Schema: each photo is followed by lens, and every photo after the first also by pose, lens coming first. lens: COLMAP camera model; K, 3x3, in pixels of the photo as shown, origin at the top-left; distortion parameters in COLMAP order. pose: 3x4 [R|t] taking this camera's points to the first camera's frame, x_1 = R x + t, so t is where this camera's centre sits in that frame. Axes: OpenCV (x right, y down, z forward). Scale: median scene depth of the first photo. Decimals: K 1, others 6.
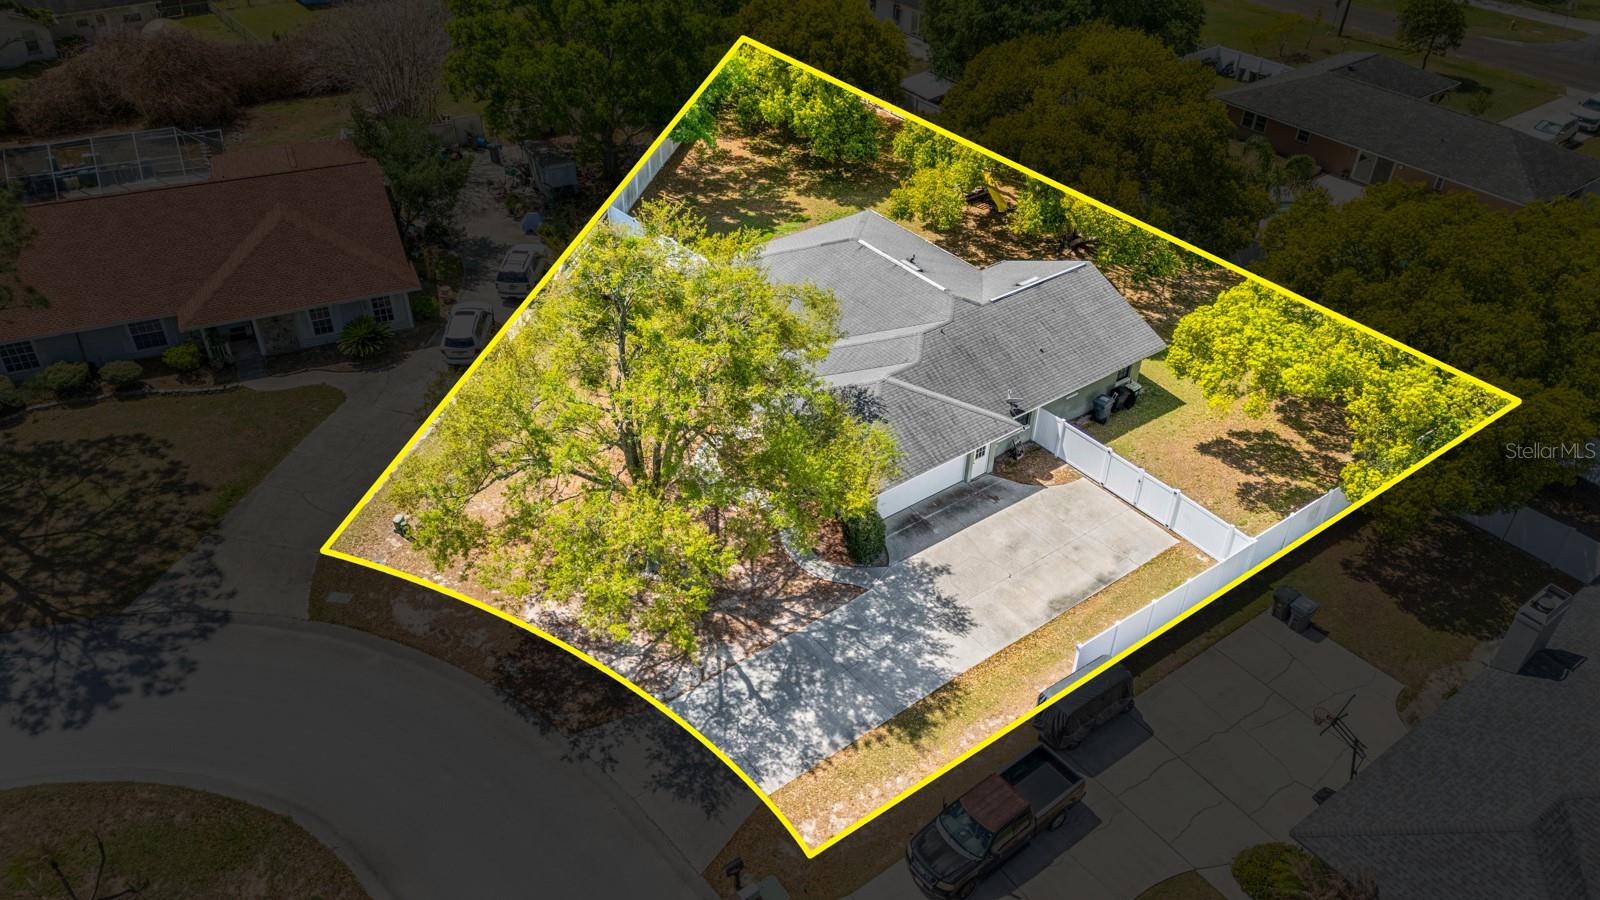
lens RADIAL K [[1208.6, 0, 800.0], [0, 1208.6, 450.0], [0, 0, 1]] dist [-0.001790, -0.003026]
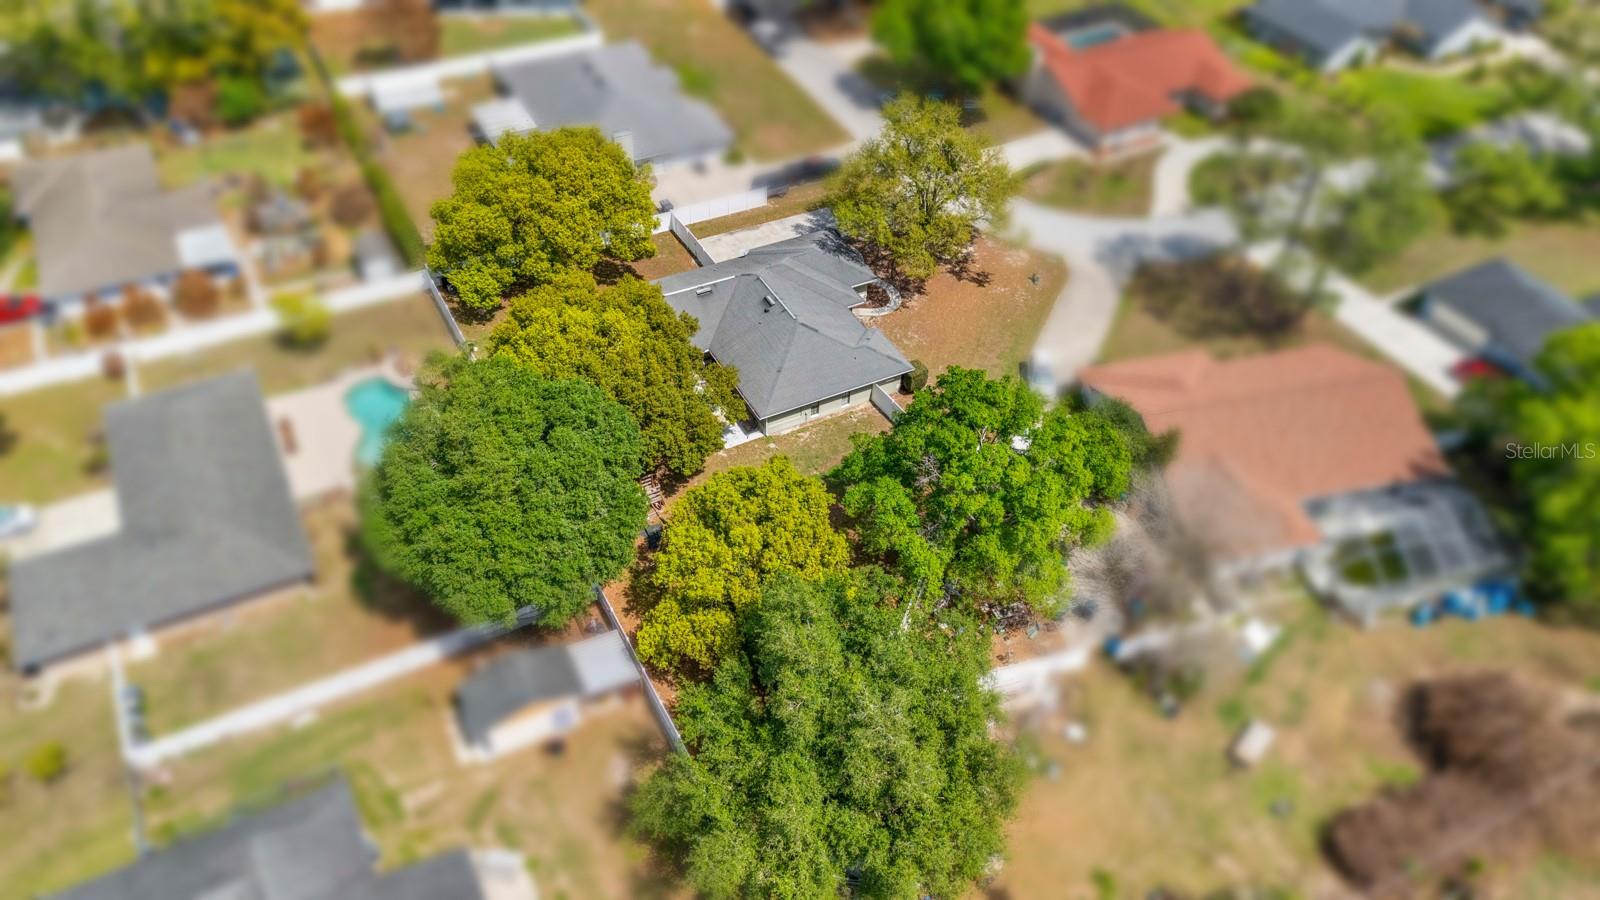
lens RADIAL K [[1208.6, 0, 800.0], [0, 1208.6, 450.0], [0, 0, 1]] dist [-0.001790, -0.003026]
pose [[-0.985701, -0.128819, 0.108625, -0.219660], [0.081631, 0.198894, 0.976615, -2.333692], [-0.147412, 0.971518, -0.185535, 1.989864]]
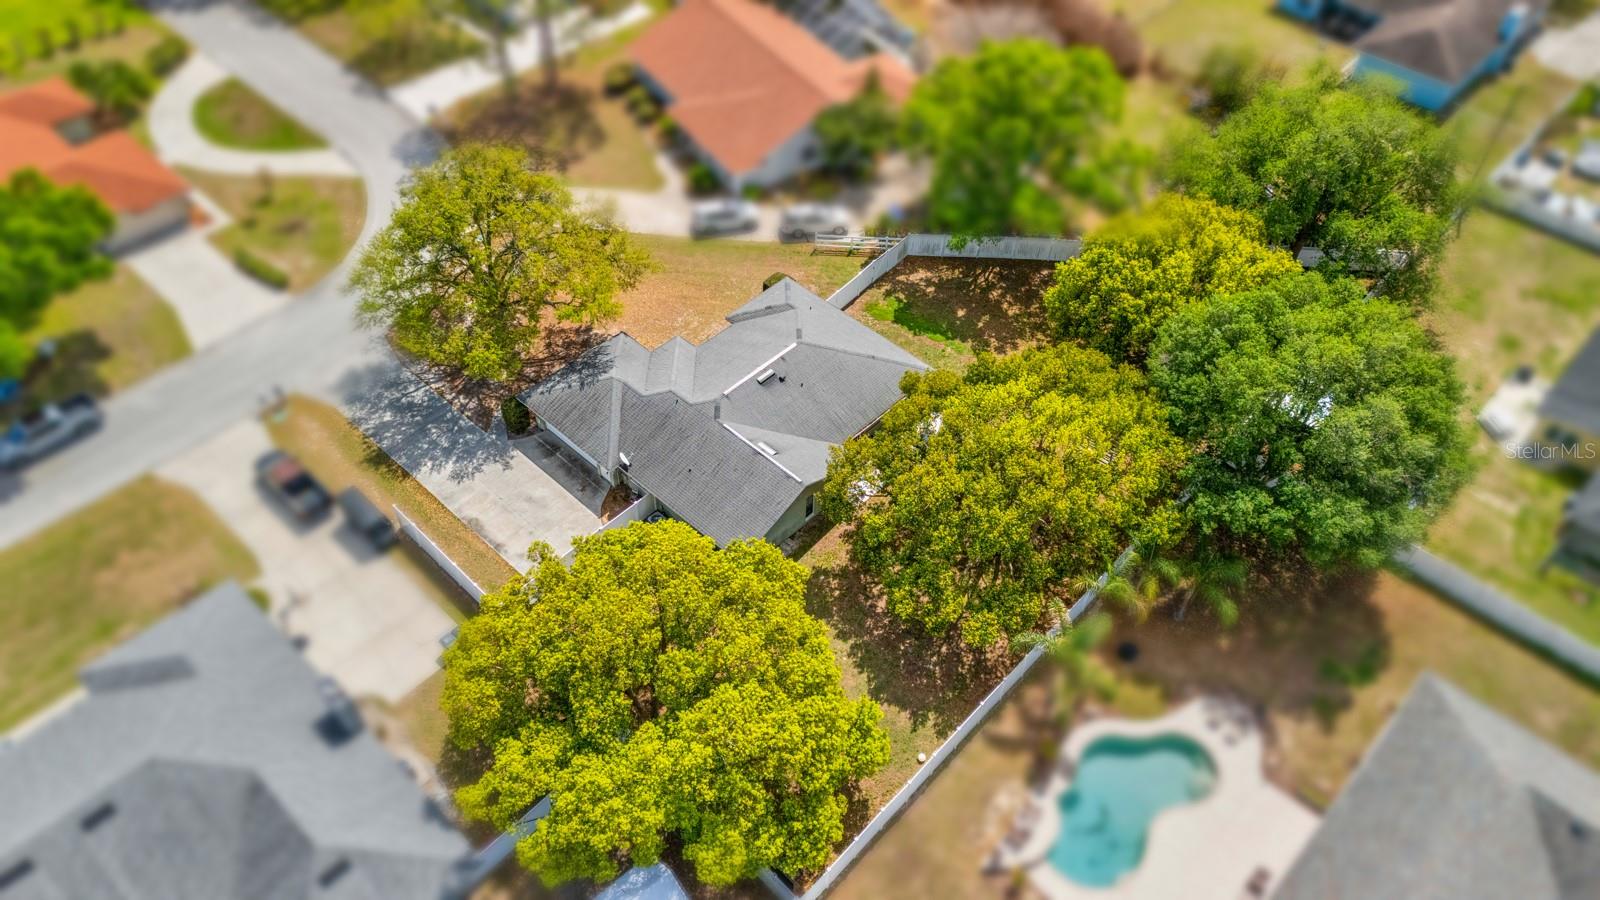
lens RADIAL K [[1167.8, 0, 787.4], [0, 1167.8, 450.6], [0, 0, 1]] dist [0.010162, 0.001892]
pose [[0.156143, 0.726342, -0.669363, 1.268015], [-0.589939, 0.612104, 0.526593, -0.999906], [0.792207, 0.312659, 0.524073, 0.524540]]
